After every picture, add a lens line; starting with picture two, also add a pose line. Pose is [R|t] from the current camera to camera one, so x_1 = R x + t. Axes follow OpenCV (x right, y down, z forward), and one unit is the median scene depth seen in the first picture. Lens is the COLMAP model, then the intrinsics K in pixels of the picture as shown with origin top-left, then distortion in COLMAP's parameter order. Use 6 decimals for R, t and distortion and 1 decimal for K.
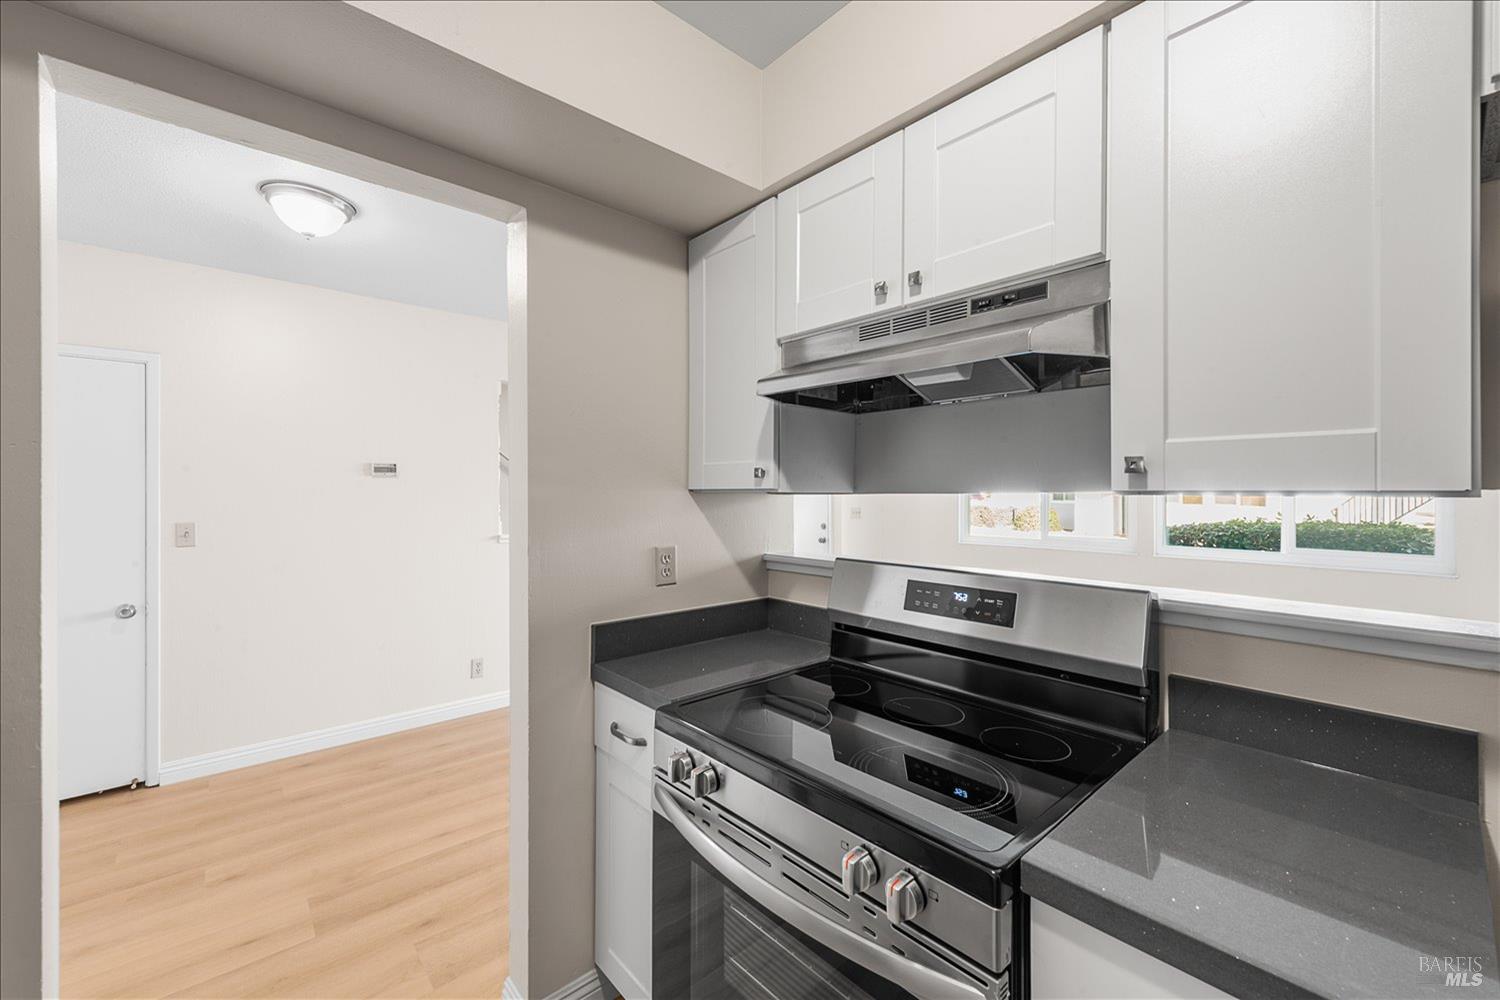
lens RADIAL K [[602.7, 0, 750.7], [0, 602.7, 491.2], [0, 0, 1]] dist [0.012291, -0.002665]
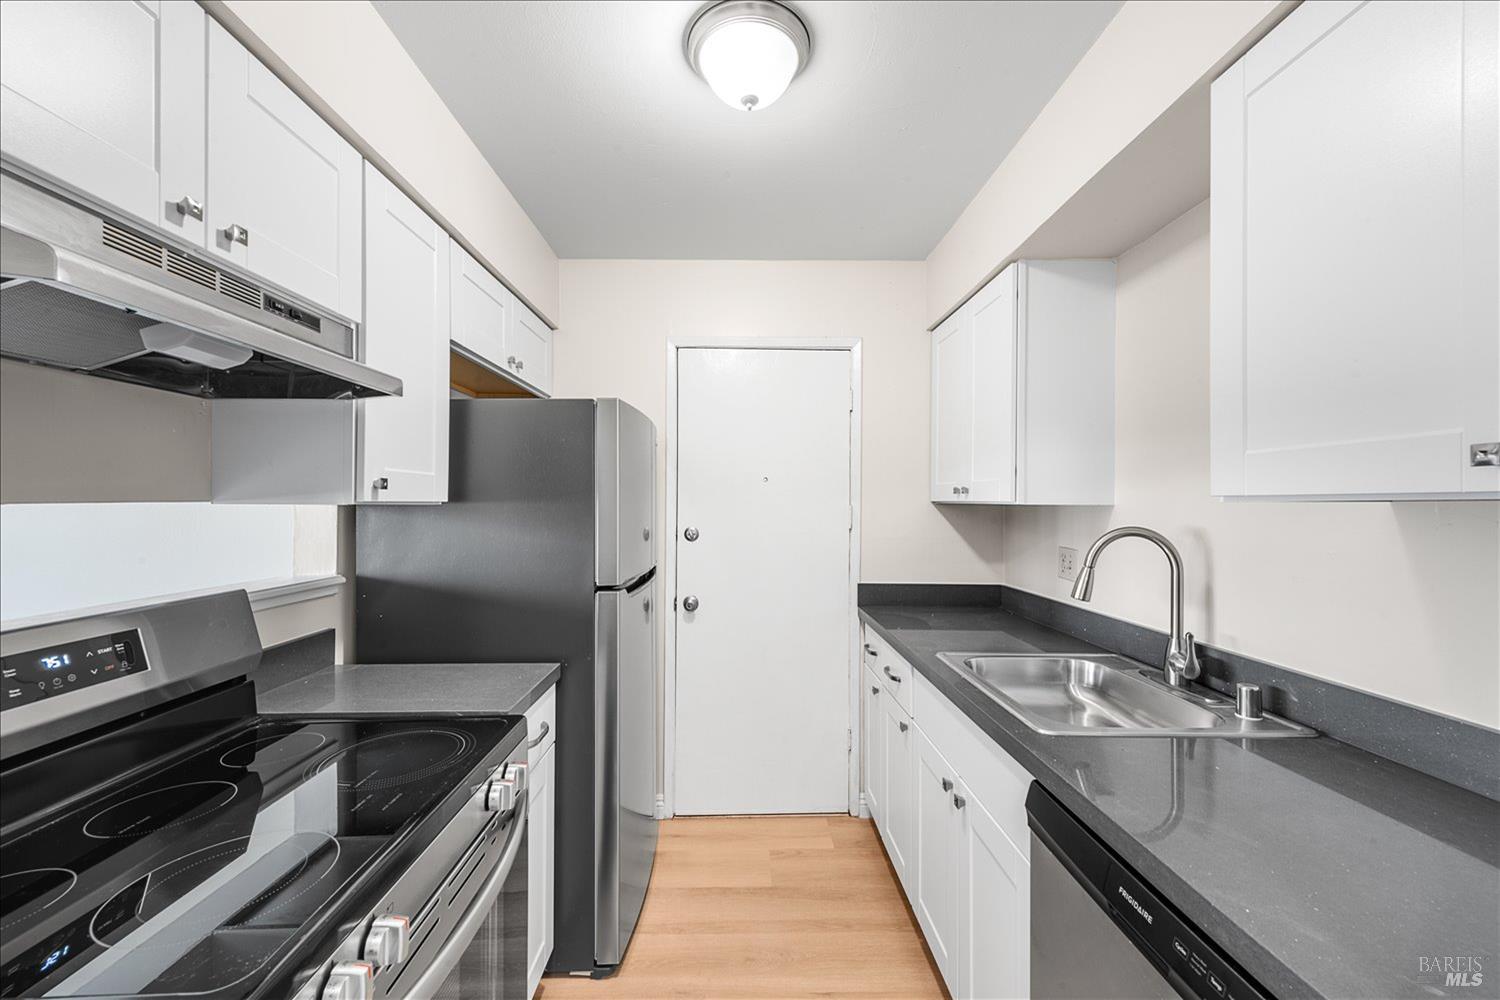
lens RADIAL K [[602.7, 0, 745.0], [0, 602.7, 501.1], [0, 0, 1]] dist [0.012291, -0.002665]
pose [[-0.759103, -0.001381, 0.650969, -0.654728], [-0.001918, 0.999998, -0.000116, -0.001561], [-0.650968, -0.001337, -0.759104, 1.014370]]
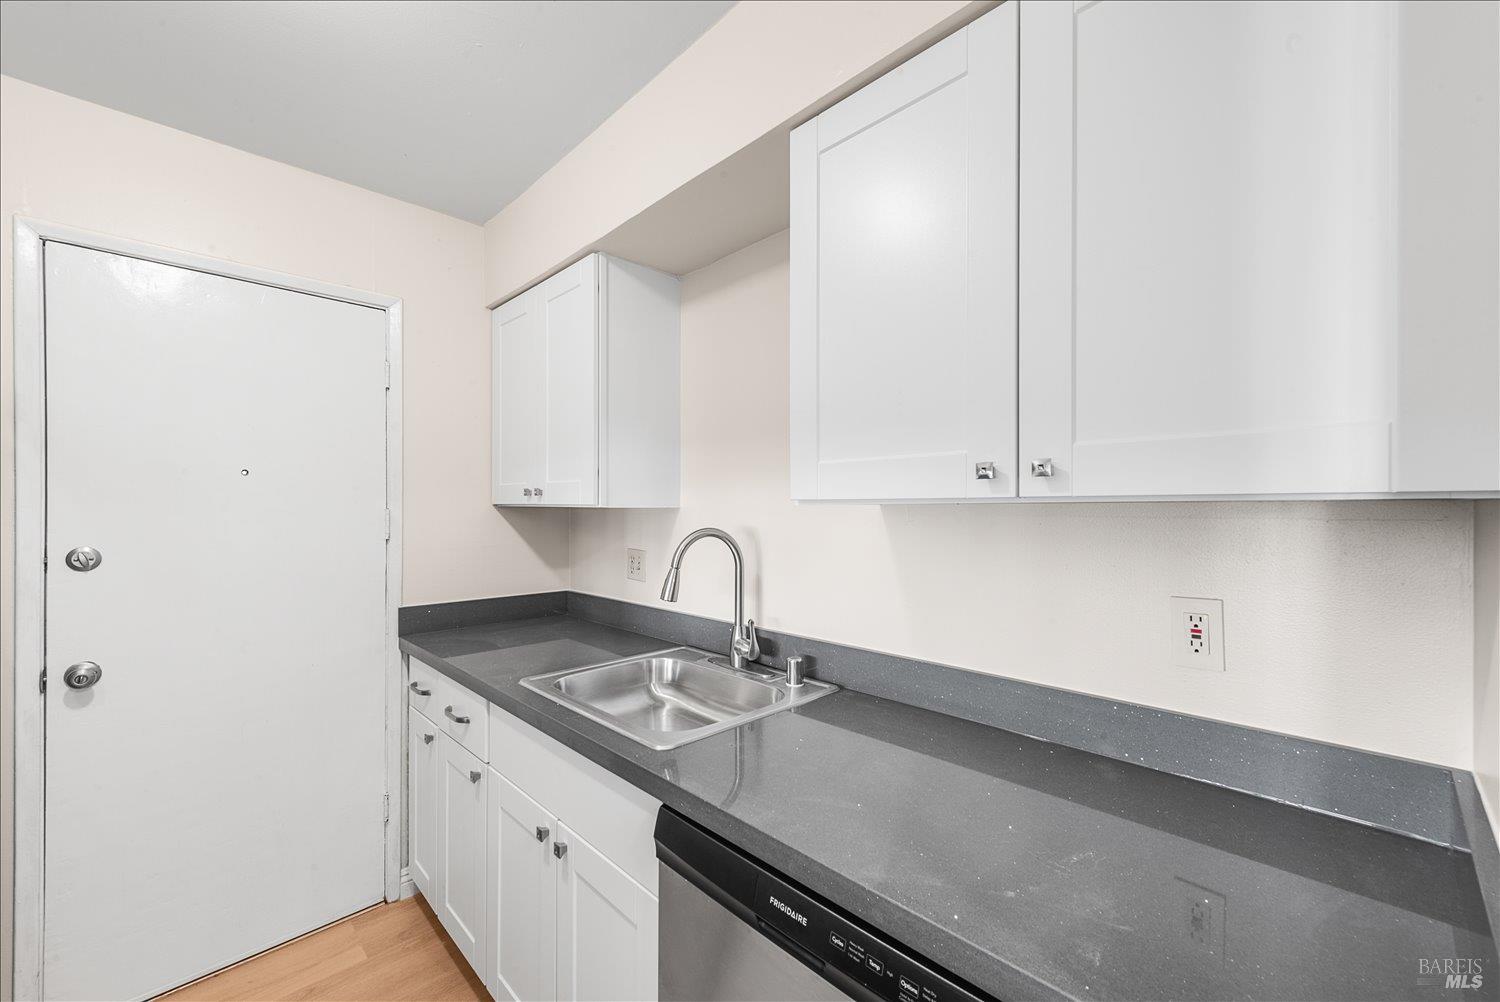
lens RADIAL K [[602.7, 0, 751.2], [0, 602.7, 508.2], [0, 0, 1]] dist [0.012291, -0.002665]
pose [[-0.998639, -0.000515, -0.052148, -0.500874], [-0.000892, 0.999974, 0.007198, -0.003264], [0.052143, 0.007235, -0.998613, 0.904181]]
